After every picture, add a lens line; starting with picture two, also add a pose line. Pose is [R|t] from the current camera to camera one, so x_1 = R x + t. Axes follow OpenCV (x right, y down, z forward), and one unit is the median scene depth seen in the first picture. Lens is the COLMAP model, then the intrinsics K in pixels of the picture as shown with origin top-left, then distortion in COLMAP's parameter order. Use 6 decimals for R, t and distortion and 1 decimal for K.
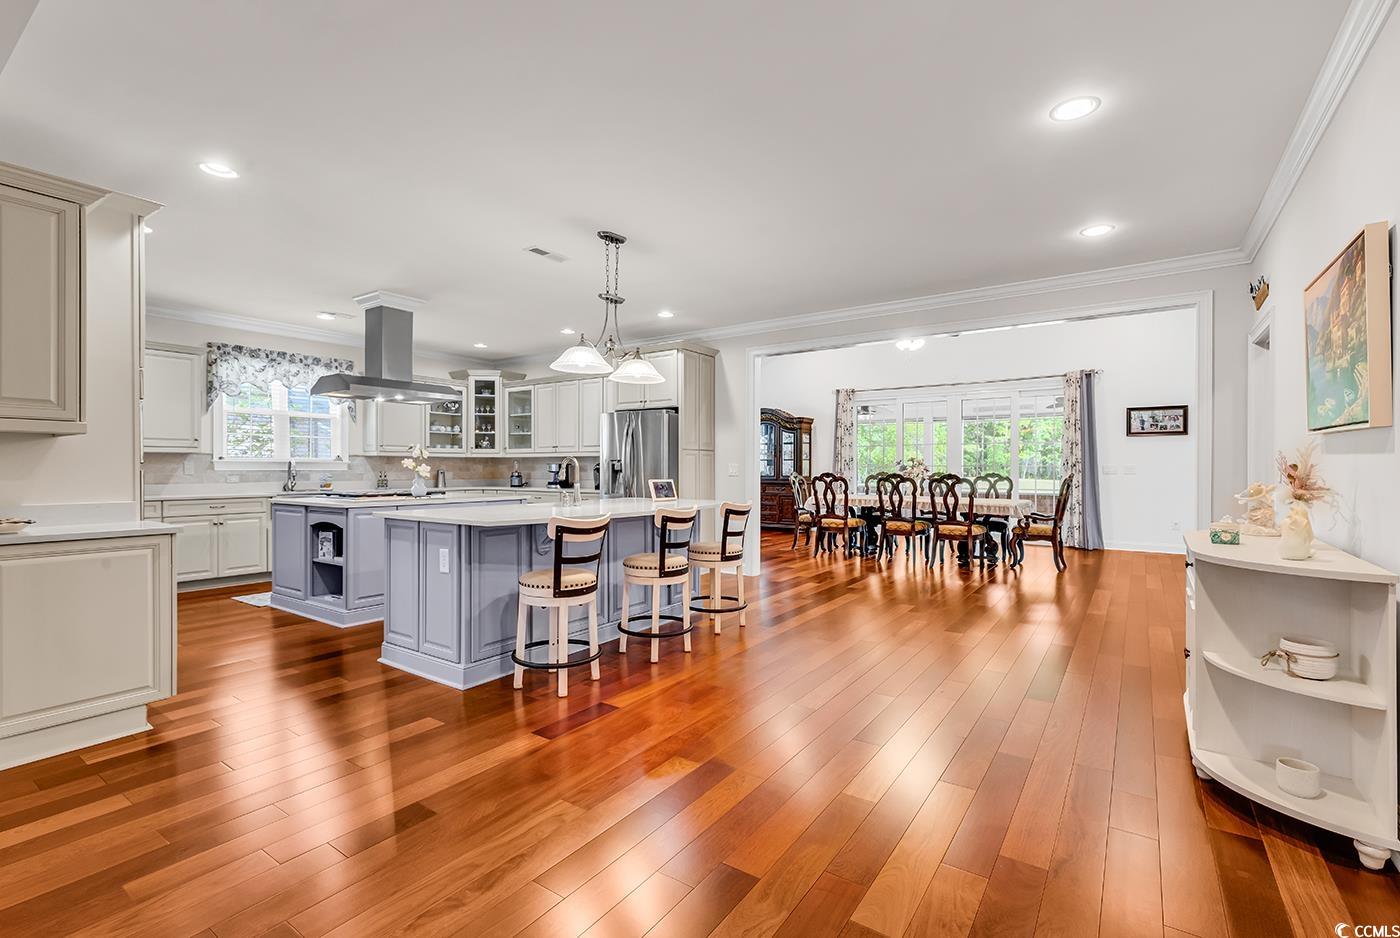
lens RADIAL K [[626.3, 0, 703.7], [0, 626.3, 469.9], [0, 0, 1]] dist [0.007120, -0.000835]
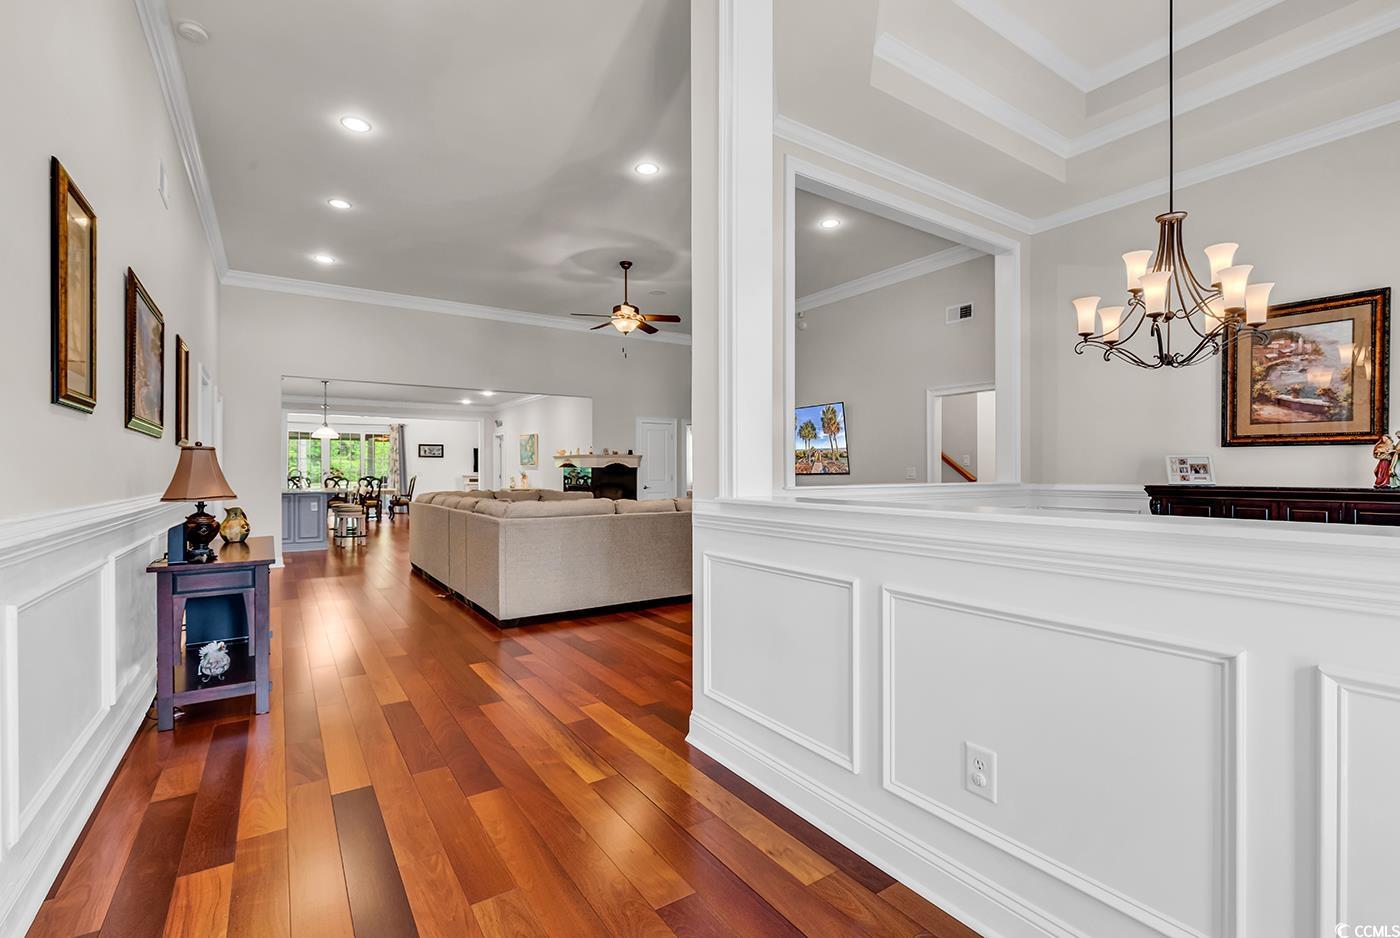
lens RADIAL K [[626.3, 0, 738.0], [0, 626.3, 473.1], [0, 0, 1]] dist [0.007120, -0.000835]
pose [[0.317482, -0.005273, 0.948250, -0.986409], [0.007381, 0.999968, 0.003089, -0.001444], [-0.948236, 0.006019, 0.317511, -0.675823]]
